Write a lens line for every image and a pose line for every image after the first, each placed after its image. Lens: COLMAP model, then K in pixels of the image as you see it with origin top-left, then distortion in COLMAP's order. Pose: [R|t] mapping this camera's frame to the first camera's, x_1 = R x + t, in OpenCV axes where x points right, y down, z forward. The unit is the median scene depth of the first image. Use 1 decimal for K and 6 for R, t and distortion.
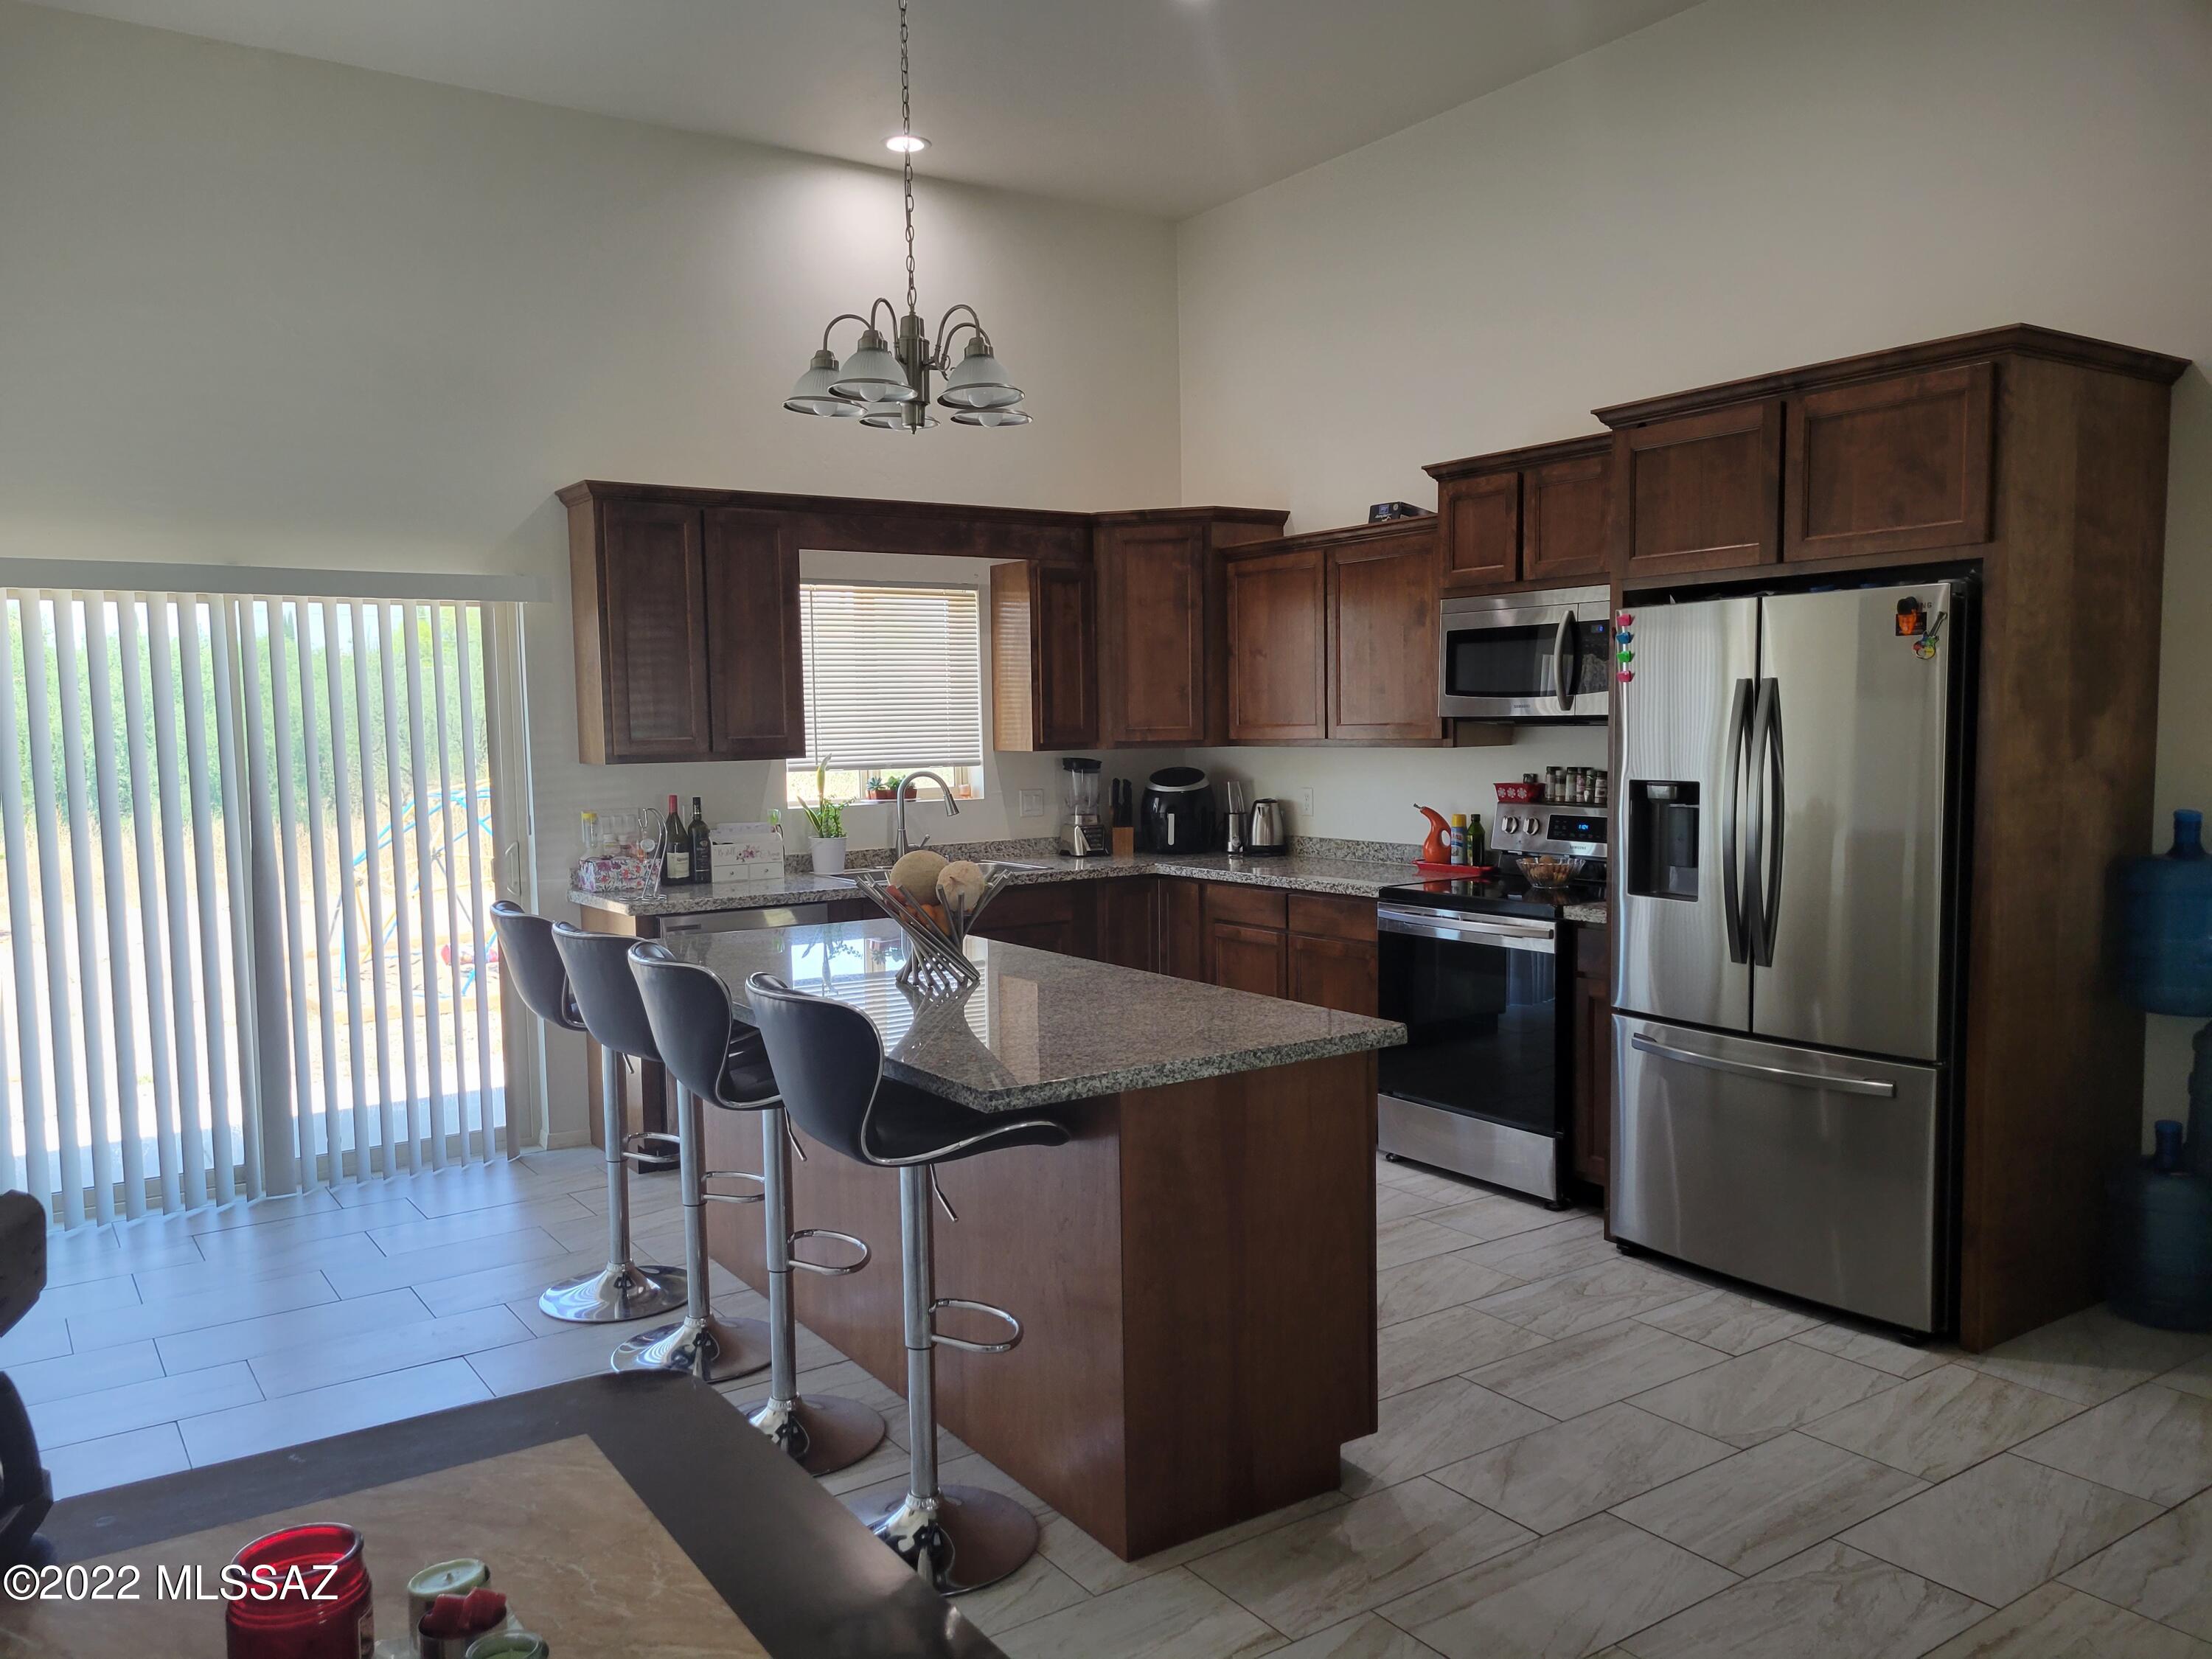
lens RADIAL K [[1663.4, 0, 1088.8], [0, 1663.4, 843.8], [0, 0, 1]] dist [0.057806, -0.040973]
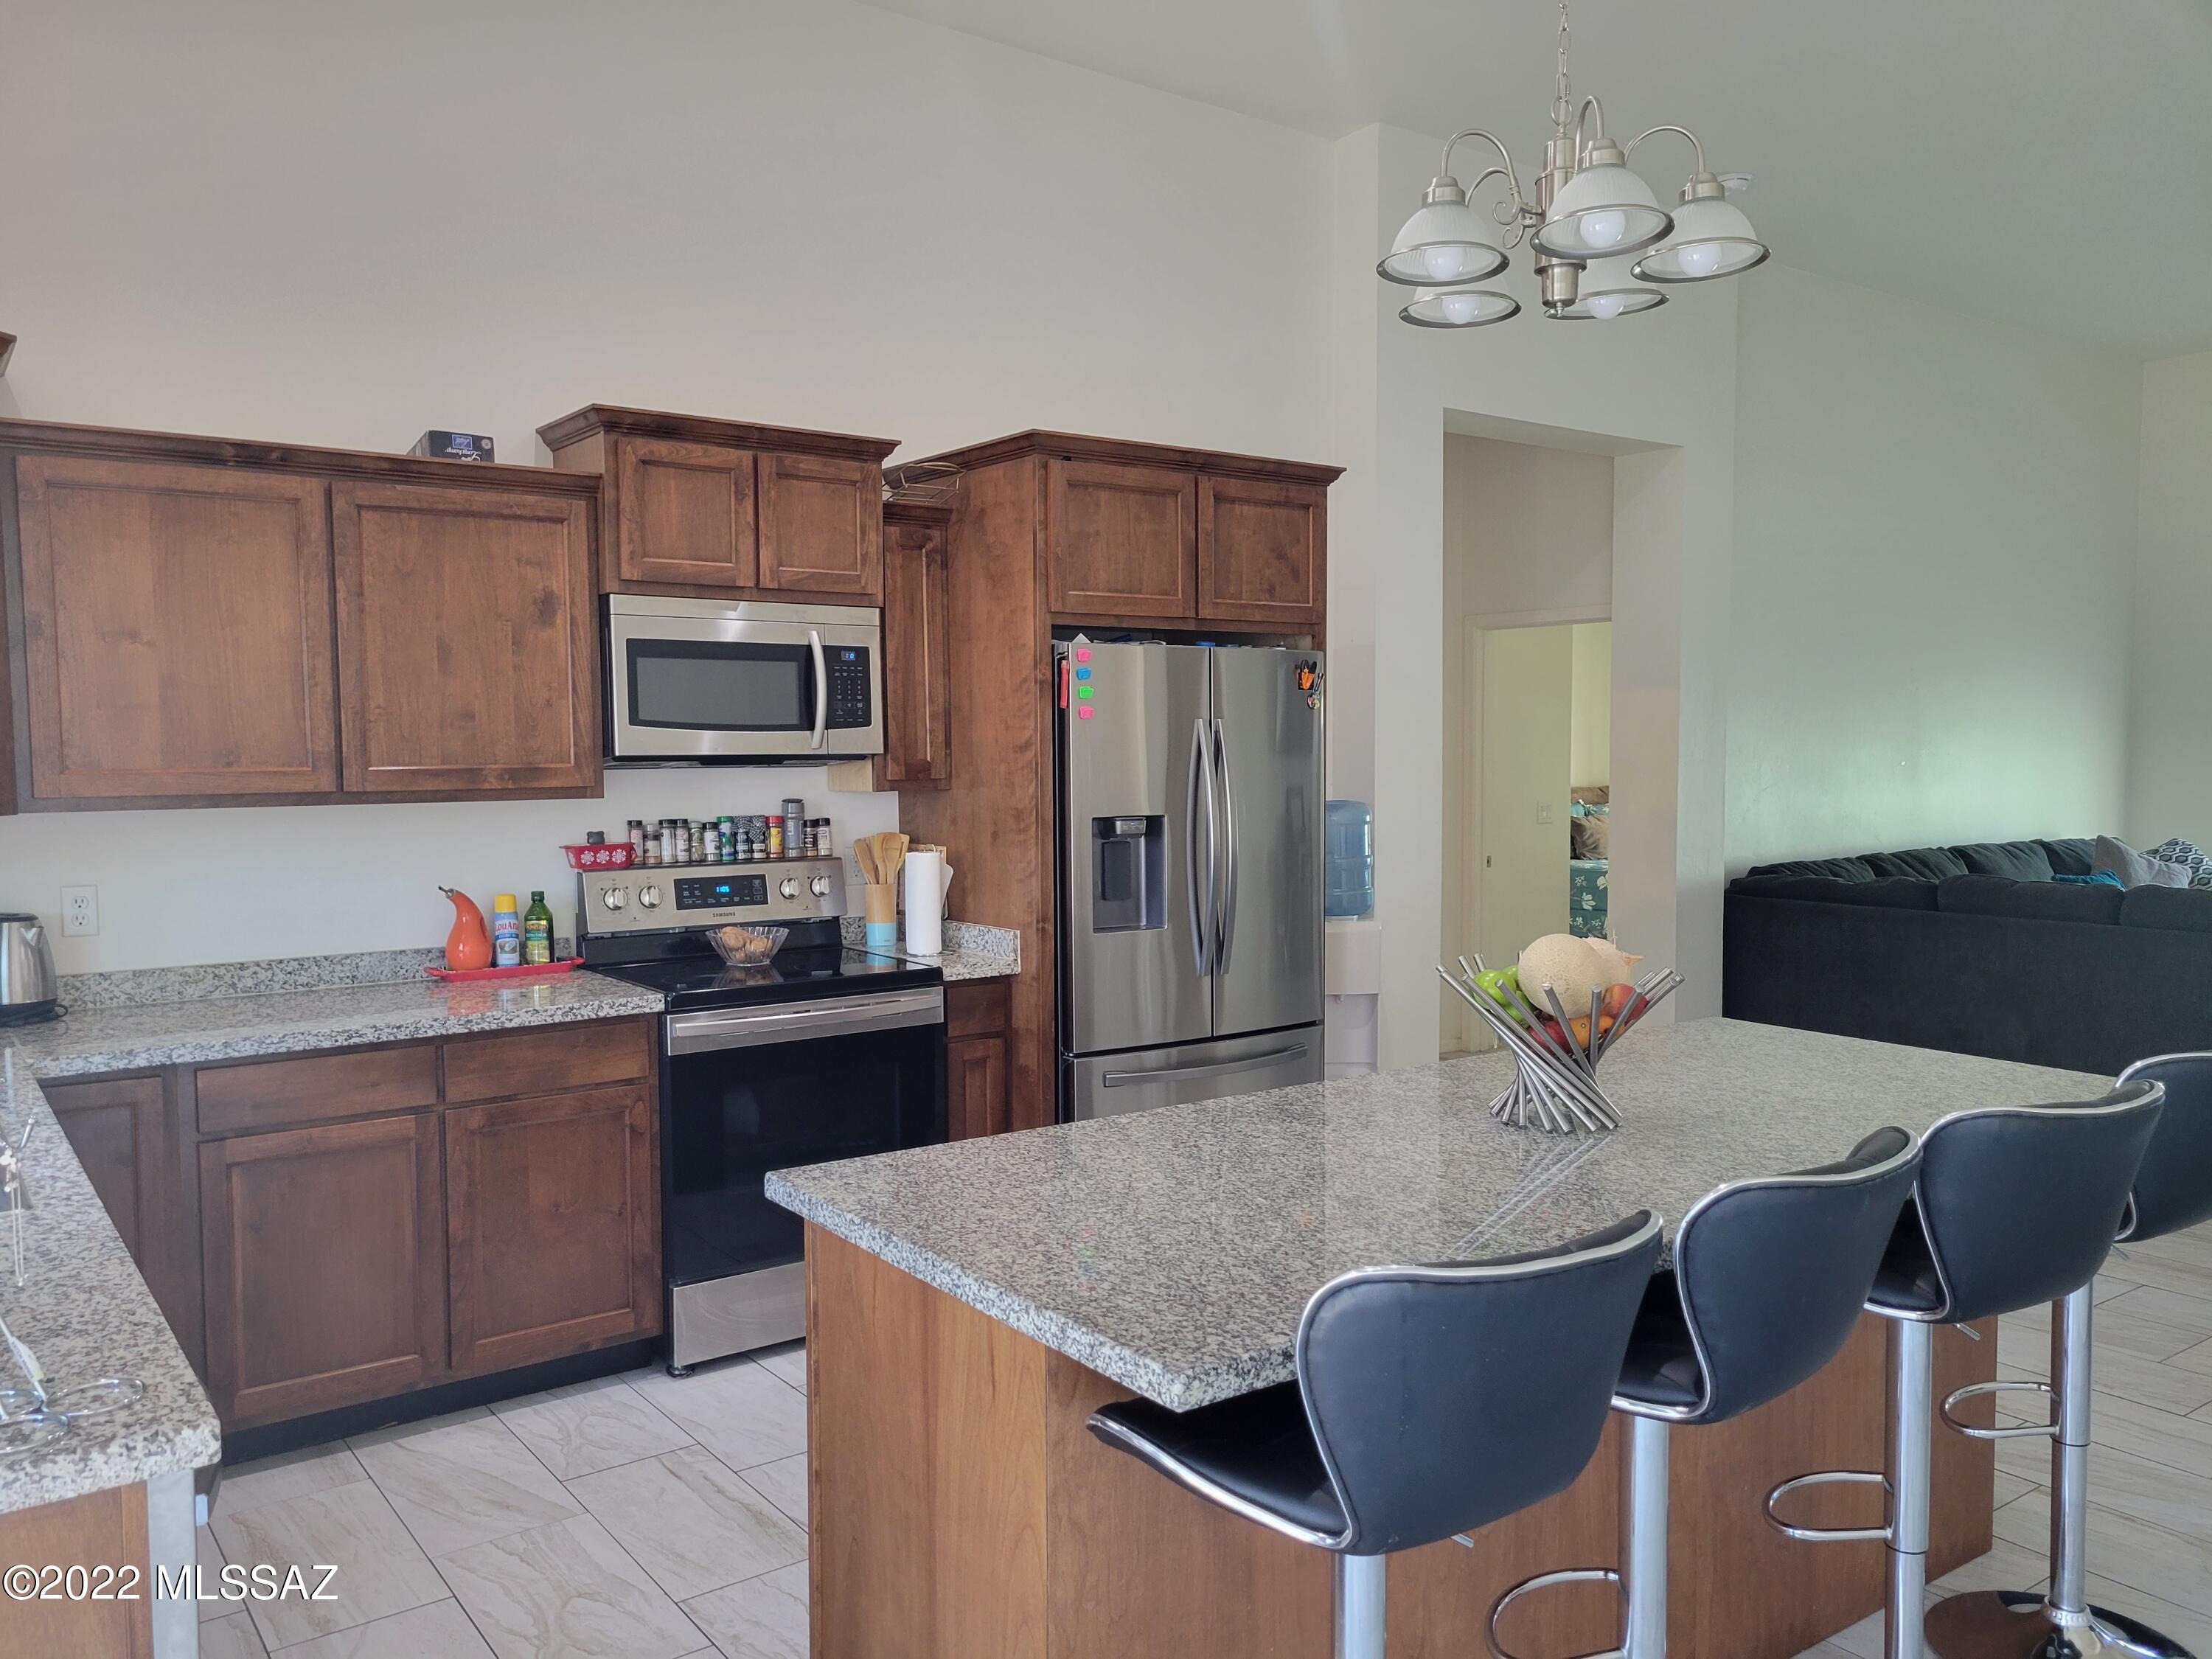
lens RADIAL K [[1663.4, 0, 1075.8], [0, 1663.4, 843.9], [0, 0, 1]] dist [0.057806, -0.040973]
pose [[-0.029141, -0.045191, 0.998553, -0.503046], [0.084036, 0.995330, 0.047498, -0.053604], [-0.996037, 0.085298, -0.025207, 0.793003]]
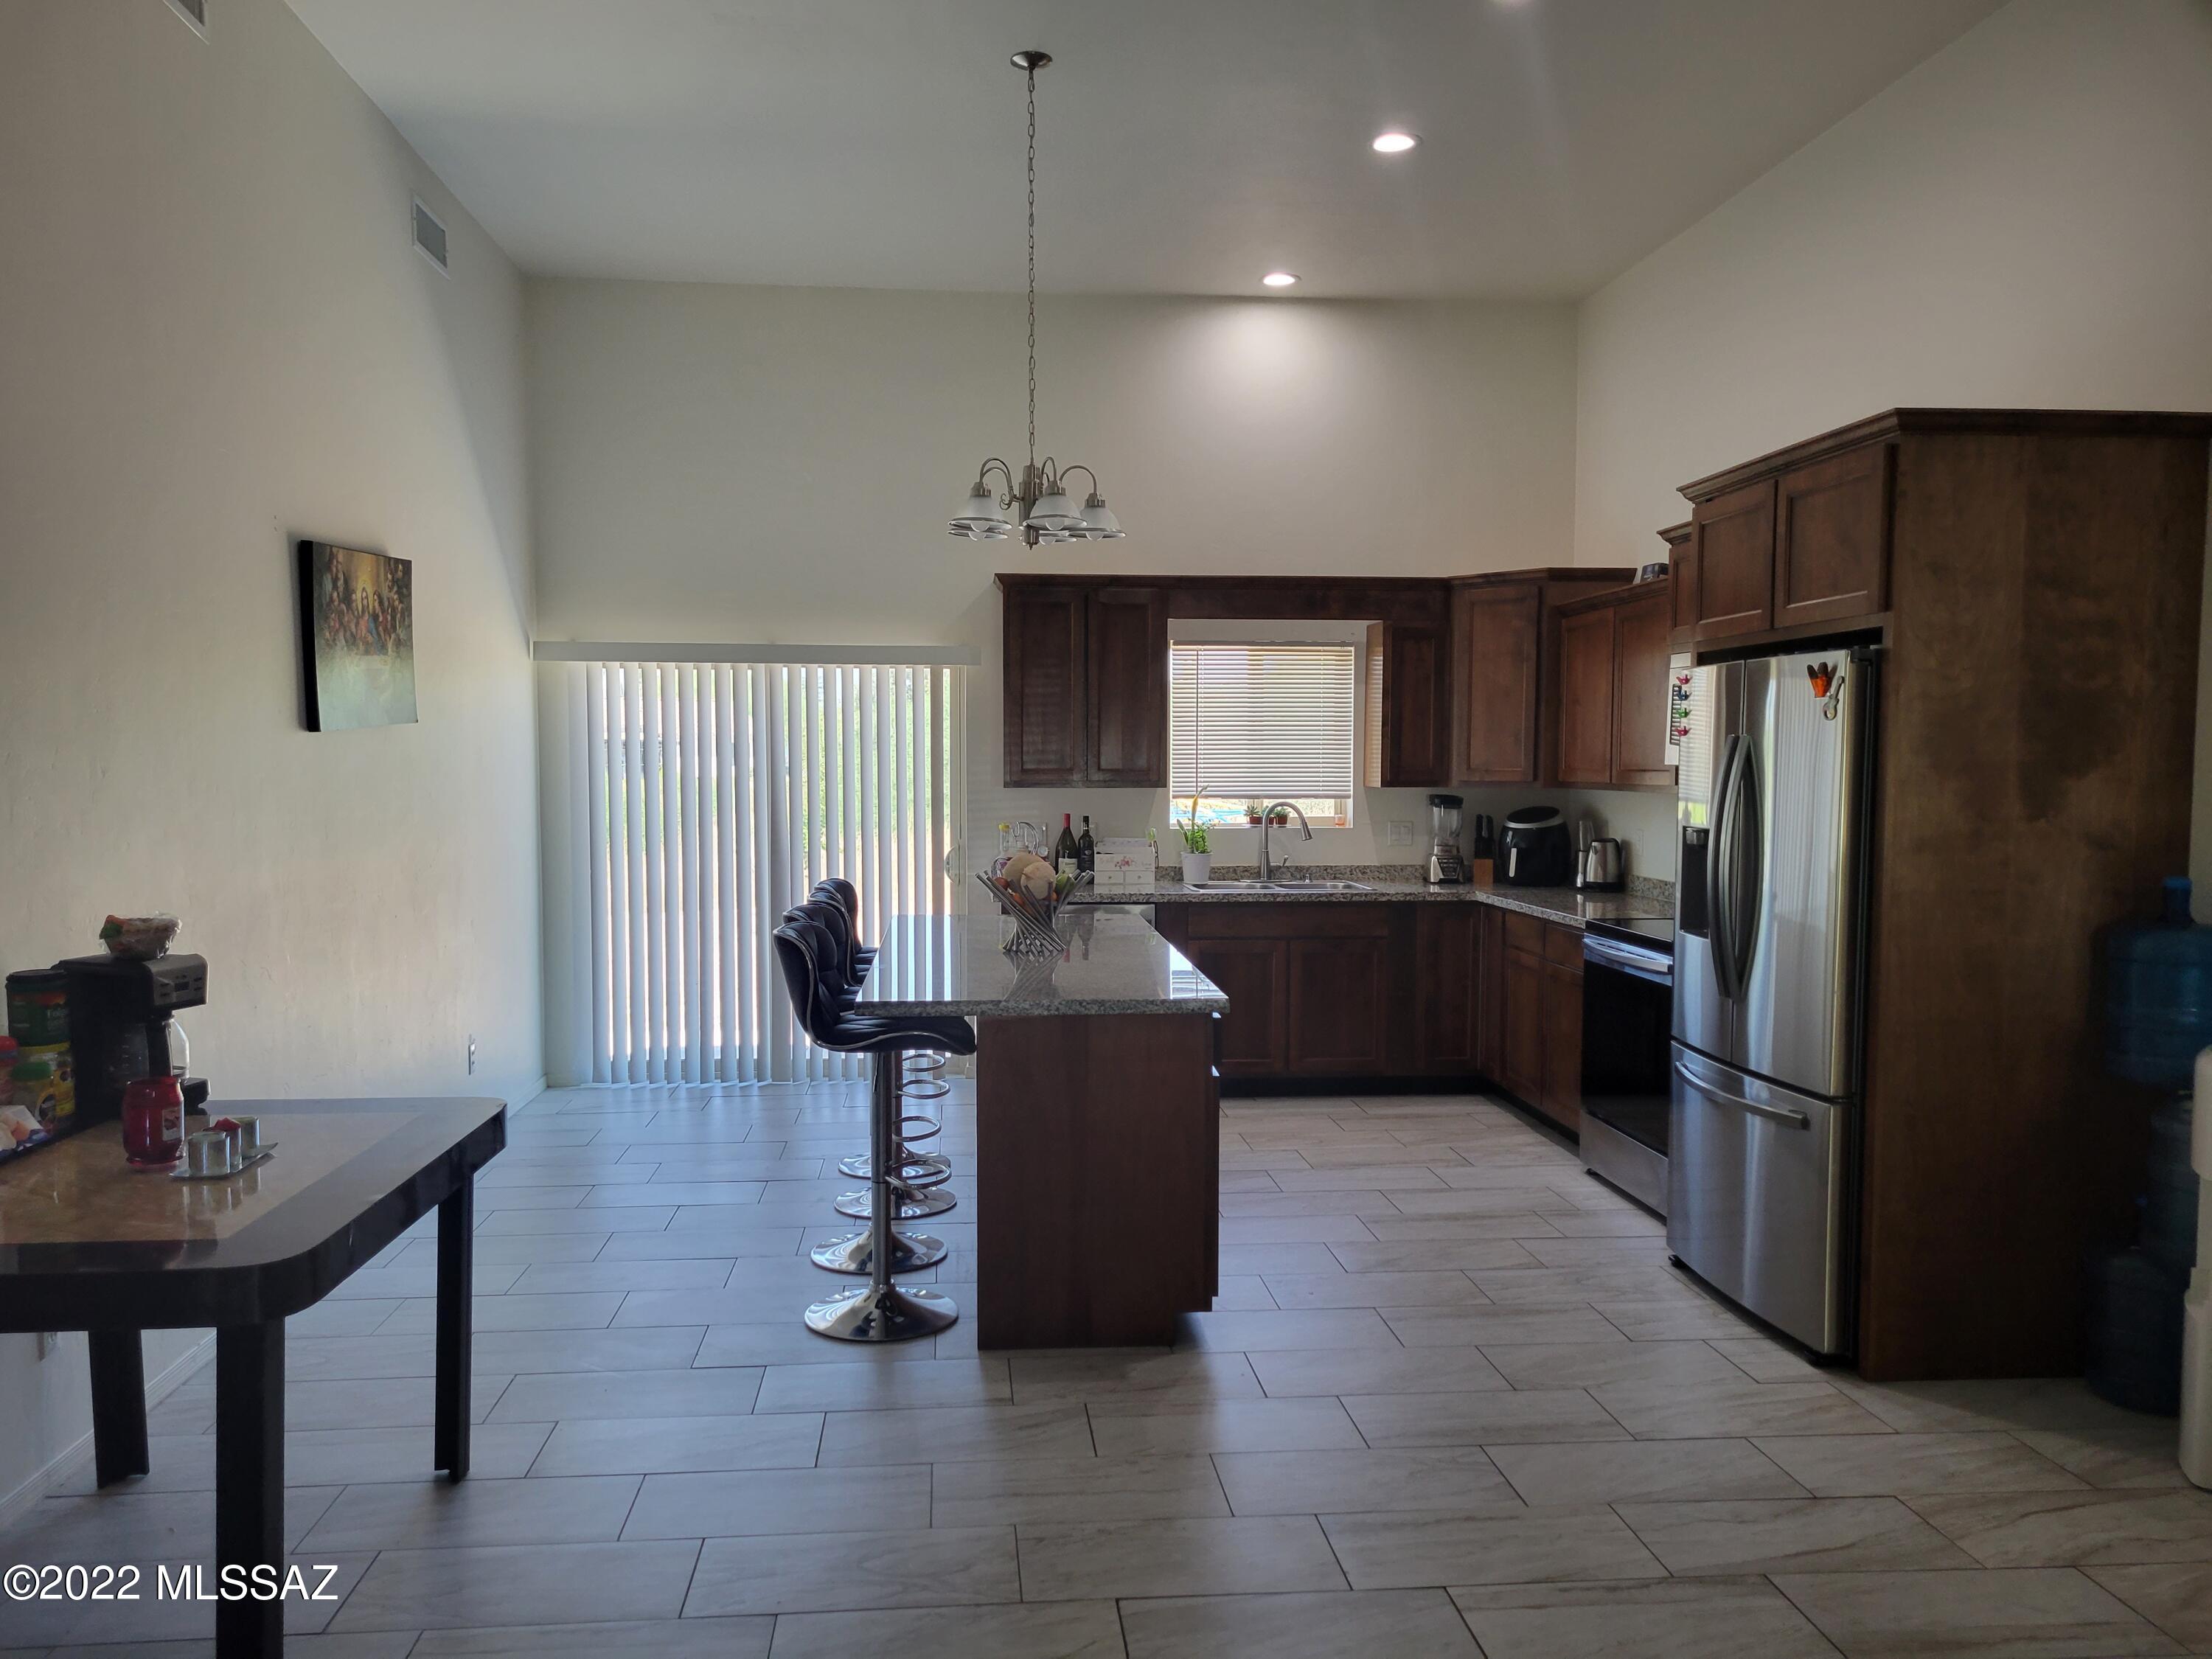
lens RADIAL K [[1663.4, 0, 1092.6], [0, 1663.4, 841.4], [0, 0, 1]] dist [0.057806, -0.040973]
pose [[0.873812, 0.044192, -0.484252, 0.394908], [-0.054800, 0.998467, -0.007764, 0.001136], [0.483167, 0.033321, 0.874894, -0.106226]]
